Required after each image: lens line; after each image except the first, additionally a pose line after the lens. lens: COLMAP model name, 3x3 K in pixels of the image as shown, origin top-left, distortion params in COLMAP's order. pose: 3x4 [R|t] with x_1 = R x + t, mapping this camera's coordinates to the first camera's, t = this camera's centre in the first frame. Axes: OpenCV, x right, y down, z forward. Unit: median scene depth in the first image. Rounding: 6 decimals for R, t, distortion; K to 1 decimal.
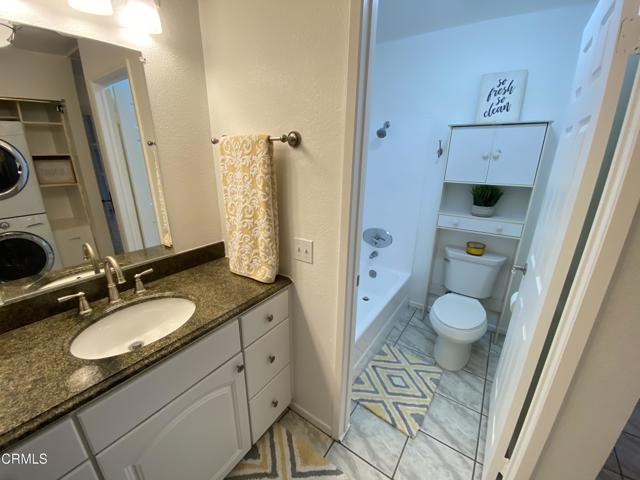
lens RADIAL K [[262.3, 0, 319.0], [0, 262.3, 239.5], [0, 0, 1]] dist [0.008601, -0.007720]
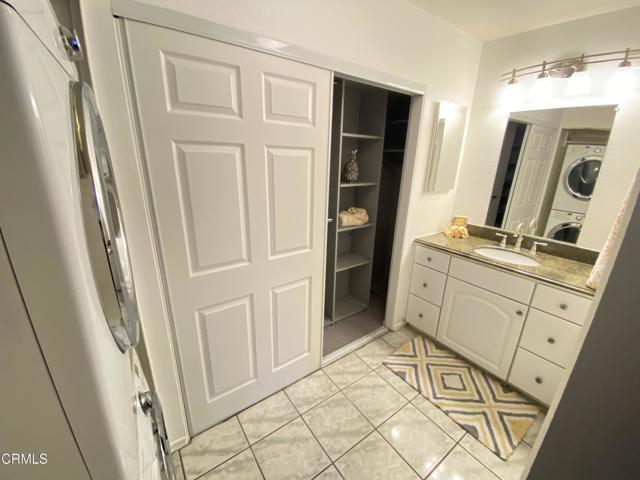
lens RADIAL K [[262.3, 0, 322.3], [0, 262.3, 241.3], [0, 0, 1]] dist [0.008601, -0.007720]
pose [[-0.332890, 0.263937, -0.905274, 0.825255], [-0.319952, 0.871462, 0.371732, -0.038602], [0.887026, 0.413390, -0.205654, 0.094020]]
